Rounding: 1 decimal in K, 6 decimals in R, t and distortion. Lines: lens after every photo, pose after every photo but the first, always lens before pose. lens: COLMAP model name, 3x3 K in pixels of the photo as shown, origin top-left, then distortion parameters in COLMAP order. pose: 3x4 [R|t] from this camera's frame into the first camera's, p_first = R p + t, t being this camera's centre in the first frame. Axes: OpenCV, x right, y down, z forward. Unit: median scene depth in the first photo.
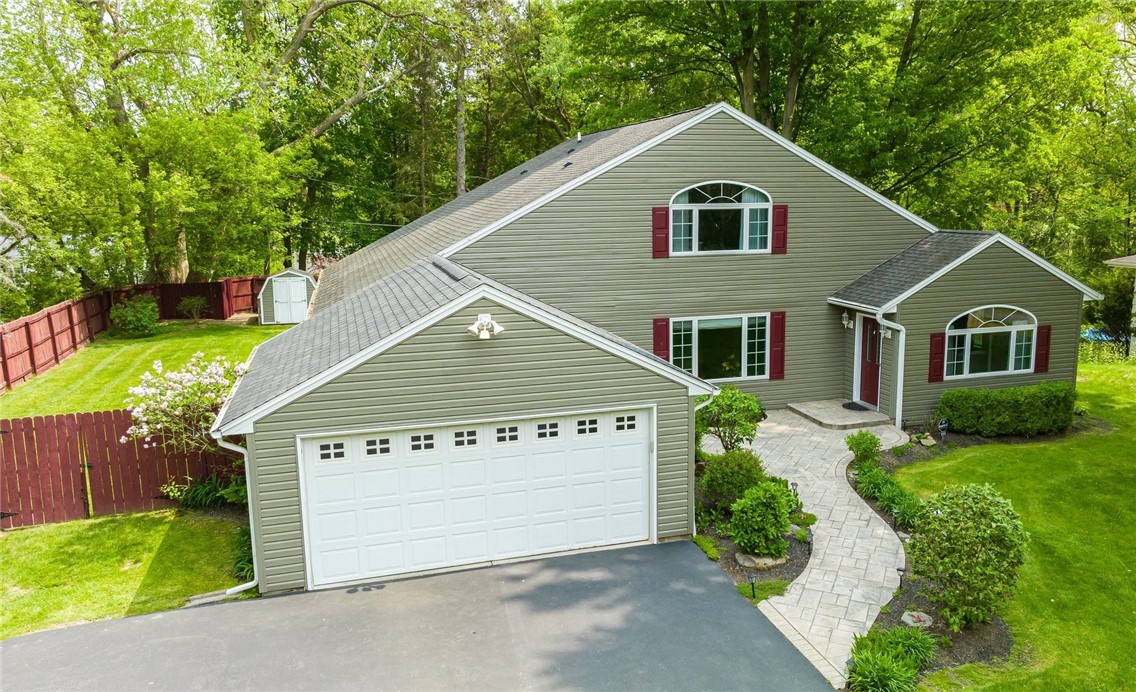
lens RADIAL K [[878.5, 0, 618.5], [0, 878.5, 338.7], [0, 0, 1]] dist [0.015229, -0.000687]
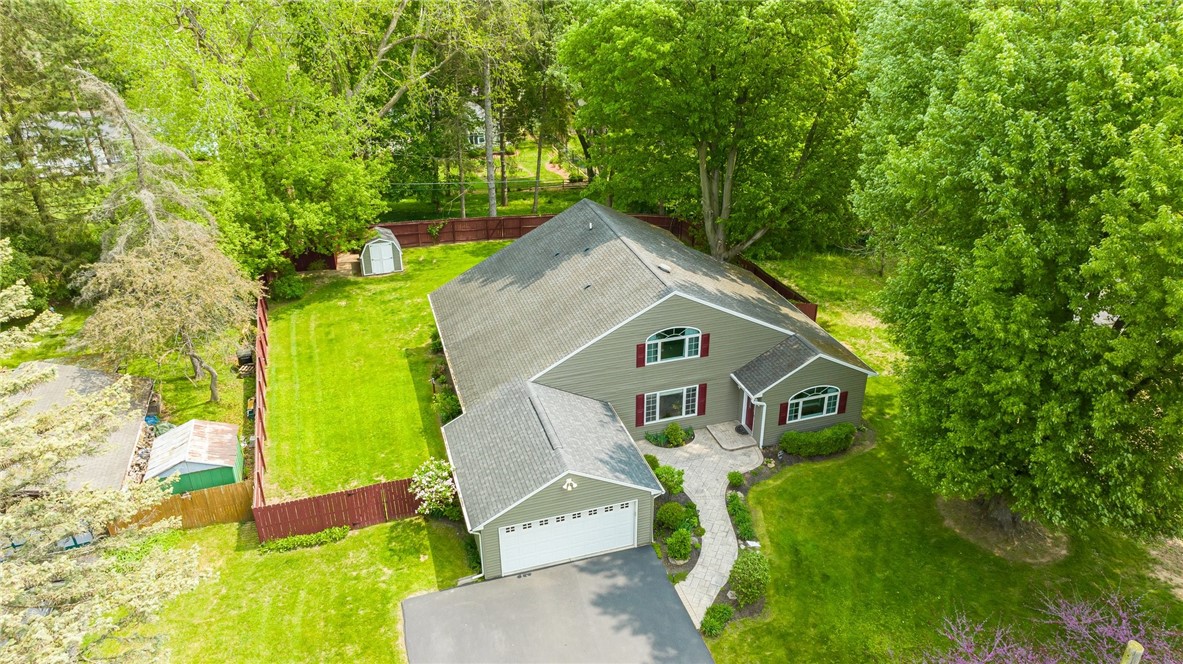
lens RADIAL K [[834.9, 0, 591.6], [0, 834.9, 331.3], [0, 0, 1]] dist [0.031610, 0.012431]
pose [[0.999971, 0.003582, -0.006696, -0.046501], [-0.001422, 0.954459, 0.298339, -0.704363], [0.007460, -0.298321, 0.954437, -0.703722]]
